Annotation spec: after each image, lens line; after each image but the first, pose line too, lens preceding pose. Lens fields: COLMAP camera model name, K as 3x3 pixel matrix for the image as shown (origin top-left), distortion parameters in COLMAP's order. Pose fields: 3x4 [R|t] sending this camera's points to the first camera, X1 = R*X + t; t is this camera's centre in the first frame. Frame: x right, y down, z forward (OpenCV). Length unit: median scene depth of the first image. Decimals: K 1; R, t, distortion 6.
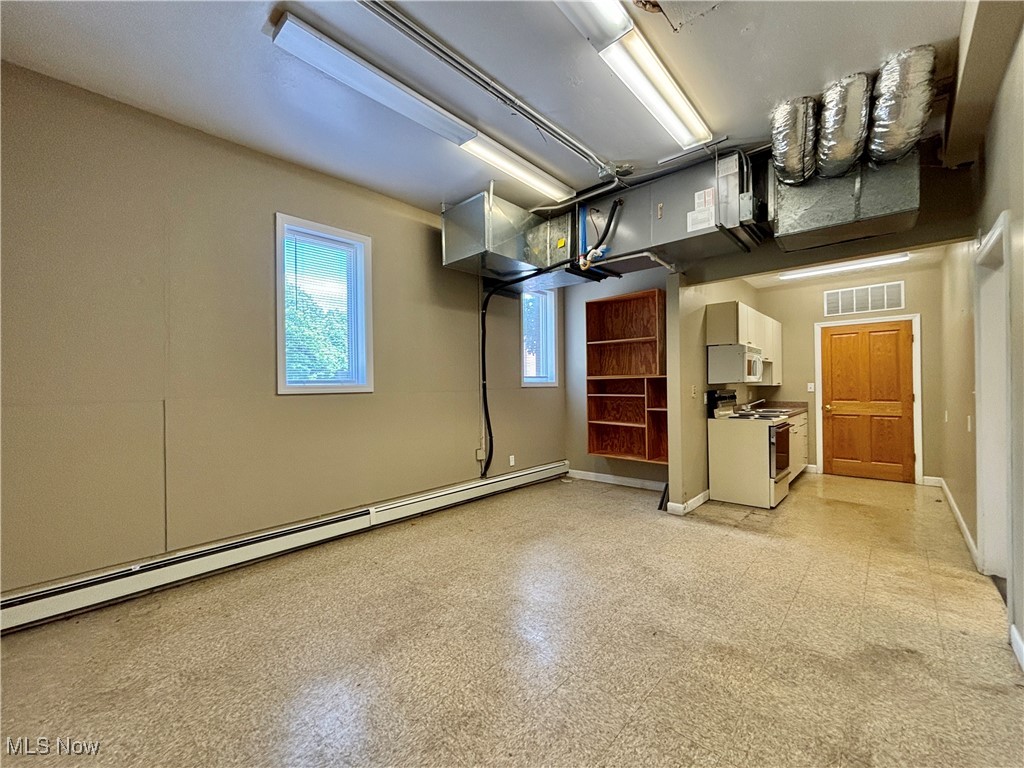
lens RADIAL K [[413.4, 0, 512.0], [0, 413.4, 384.0], [0, 0, 1]] dist [-0.001952, 0.000421]
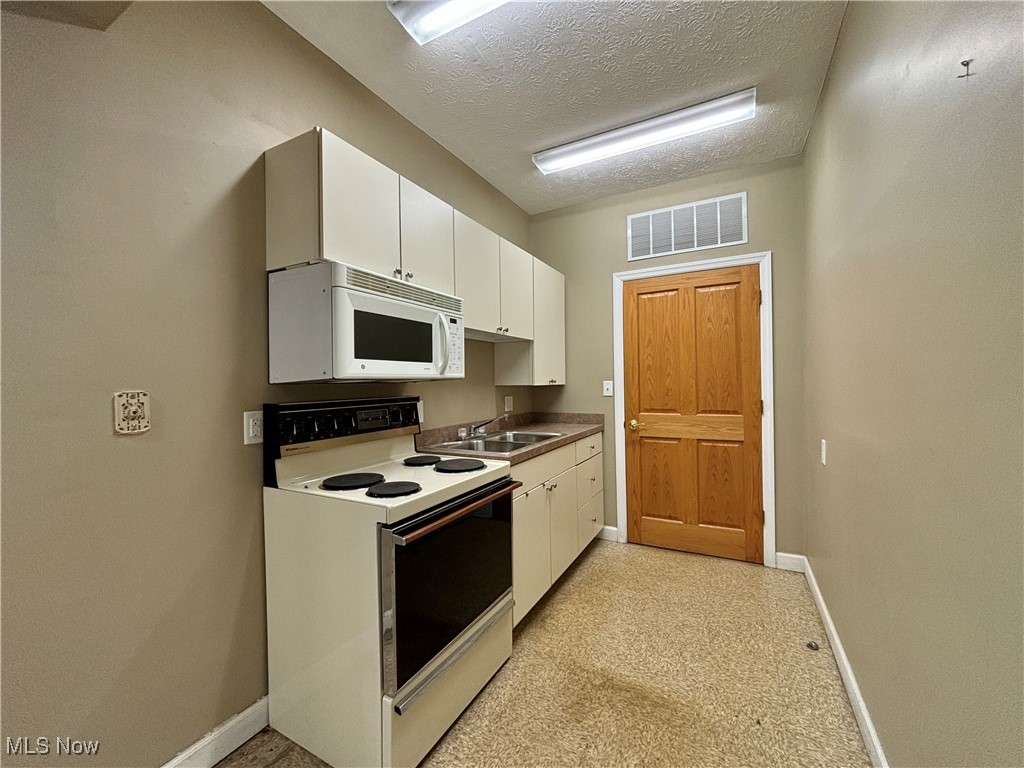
lens RADIAL K [[415.6, 0, 512.0], [0, 415.6, 384.0], [0, 0, 1]] dist [-0.016235, -0.000061]
pose [[0.969304, -0.004826, 0.245820, 0.502890], [0.003659, 0.999980, 0.005206, -0.000911], [-0.245840, -0.004146, 0.969302, 0.534998]]
